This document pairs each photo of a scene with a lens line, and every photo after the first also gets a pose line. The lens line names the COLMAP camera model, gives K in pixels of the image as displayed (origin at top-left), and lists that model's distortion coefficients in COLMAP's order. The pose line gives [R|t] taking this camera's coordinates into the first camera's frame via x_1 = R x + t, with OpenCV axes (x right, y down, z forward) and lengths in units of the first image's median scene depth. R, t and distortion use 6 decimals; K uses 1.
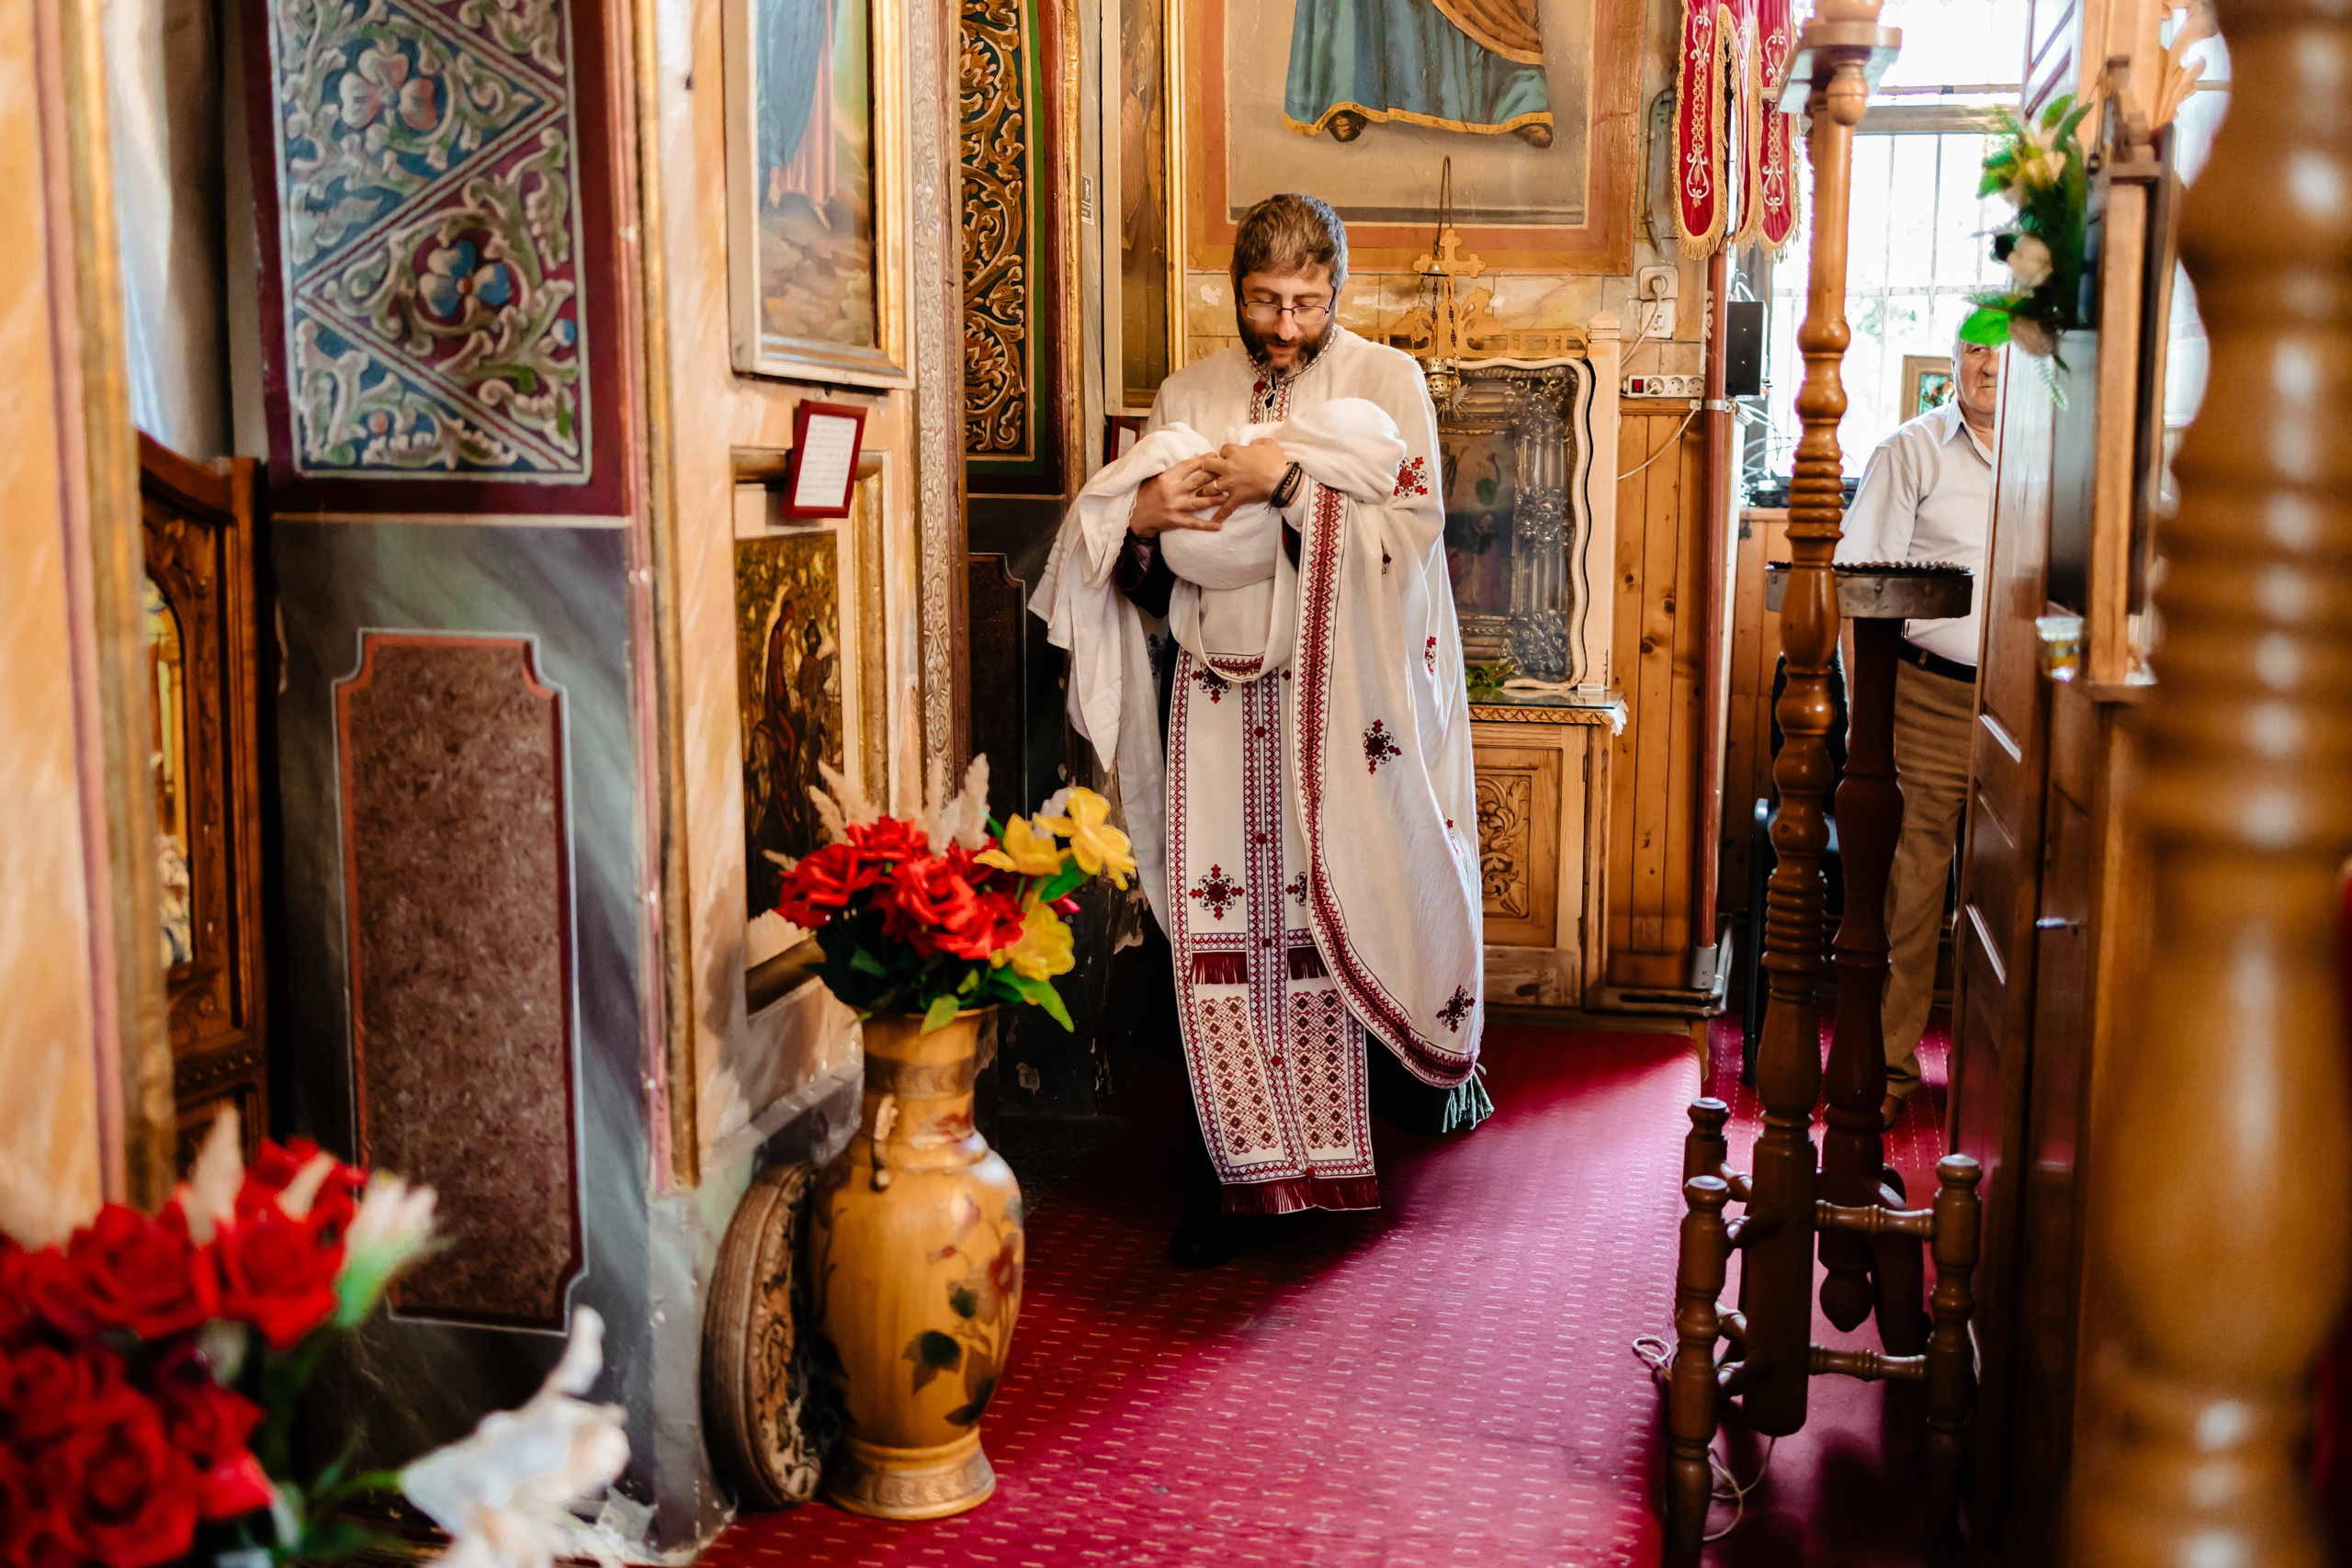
lens RADIAL K [[2283.6, 0, 1174.5], [0, 2283.6, 777.5], [0, 0, 1]] dist [0.004258, 0.000000]
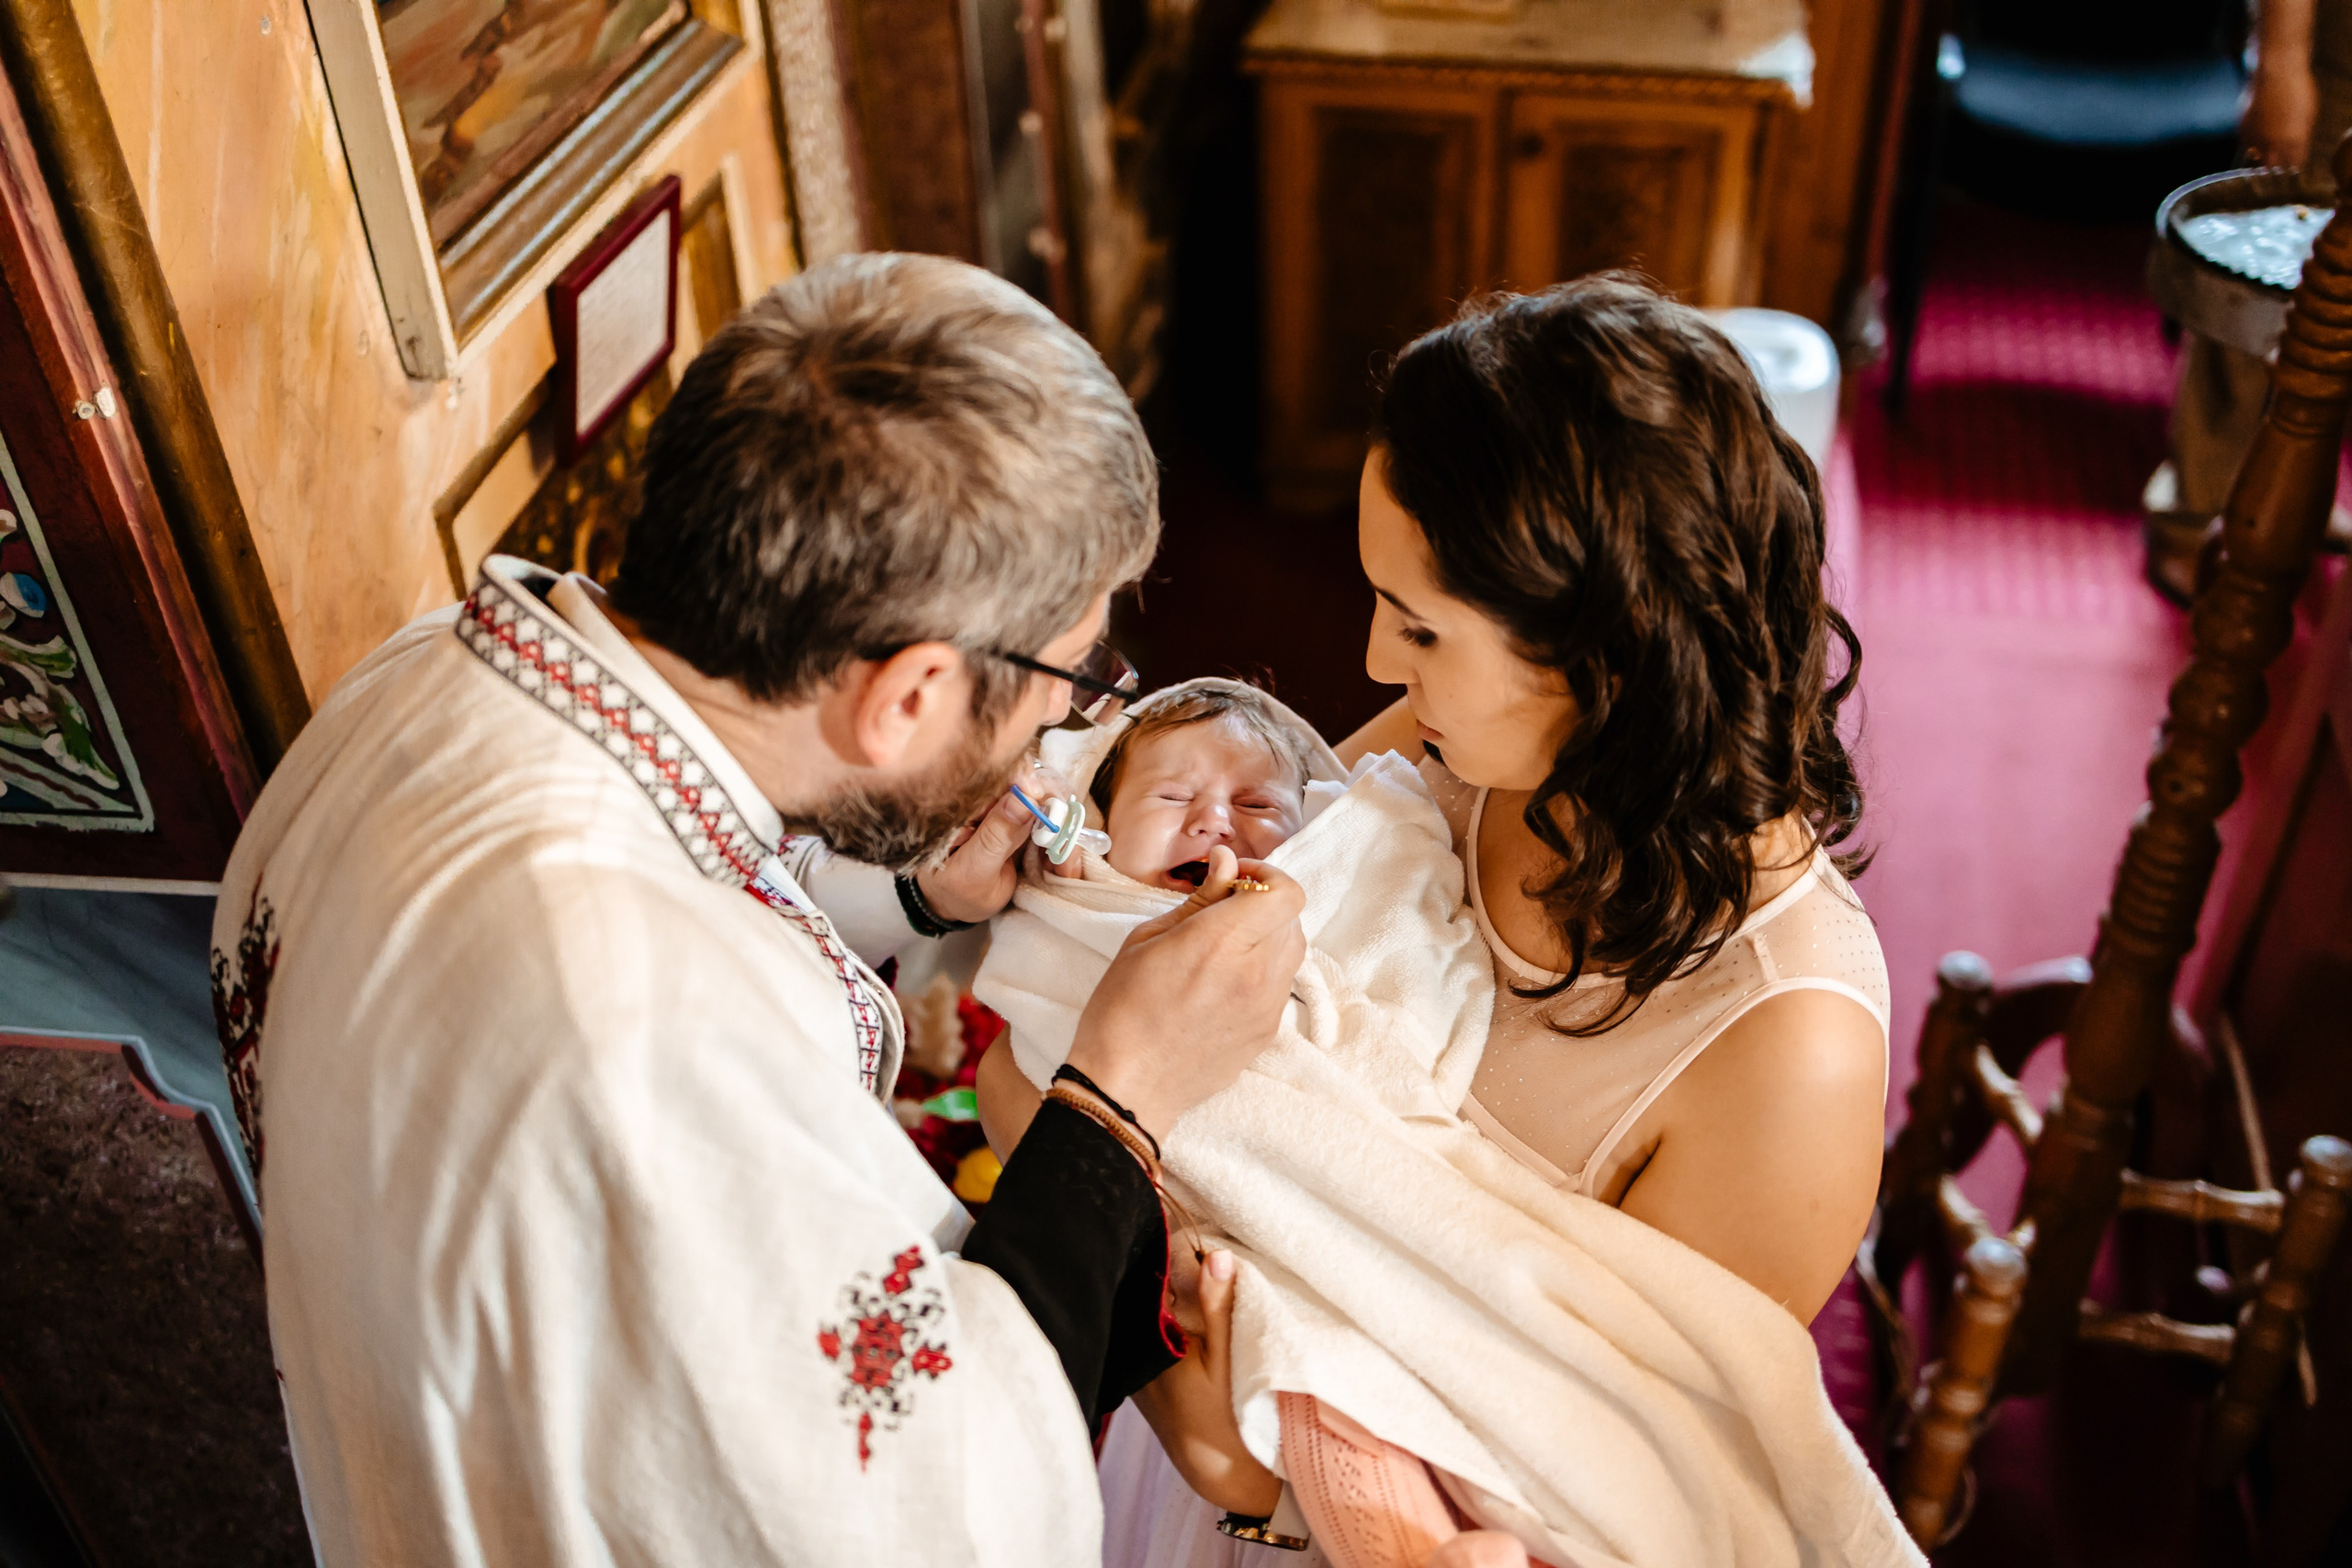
lens RADIAL K [[2283.6, 0, 1181.0], [0, 2283.6, 784.5], [0, 0, 1]] dist [0.004258, 0.000000]
pose [[0.998807, -0.048141, -0.008222, -0.014243], [0.046245, 0.878164, 0.476119, -0.371601], [-0.015700, -0.475931, 0.879343, 0.524388]]
